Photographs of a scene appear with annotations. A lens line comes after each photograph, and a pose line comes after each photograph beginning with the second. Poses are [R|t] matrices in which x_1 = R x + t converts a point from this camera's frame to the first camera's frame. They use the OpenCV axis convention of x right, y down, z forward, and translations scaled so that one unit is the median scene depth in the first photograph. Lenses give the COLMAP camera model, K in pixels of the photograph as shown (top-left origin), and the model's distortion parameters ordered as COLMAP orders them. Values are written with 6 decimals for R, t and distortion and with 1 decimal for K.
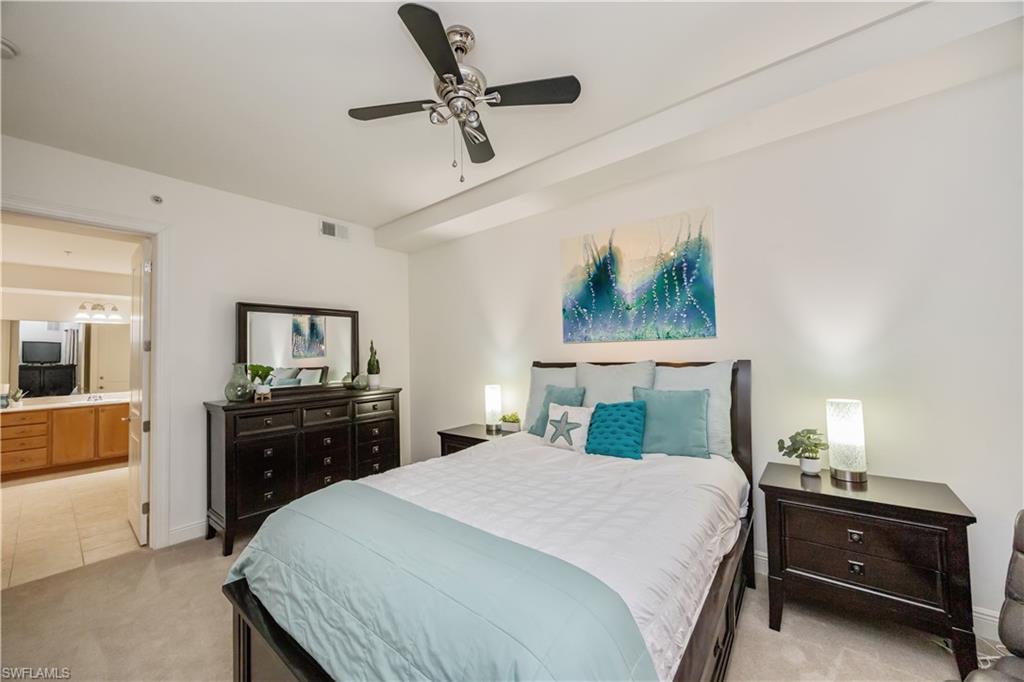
lens RADIAL K [[389.7, 0, 512.0], [0, 389.7, 341.0], [0, 0, 1]] dist [-0.002629, -0.000133]
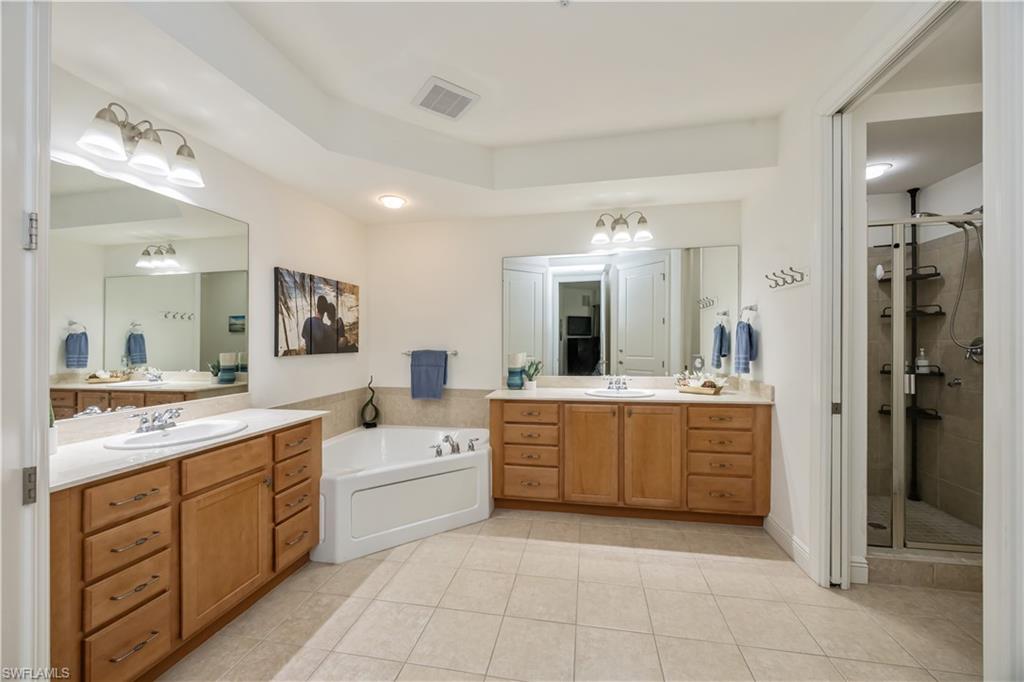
lens RADIAL K [[389.7, 0, 512.0], [0, 389.7, 341.0], [0, 0, 1]] dist [-0.002629, -0.000133]
pose [[0.475862, 0.020128, -0.879290, -0.213551], [0.018924, 0.999272, 0.033115, 0.020409], [0.879316, -0.032398, 0.475135, 0.196492]]
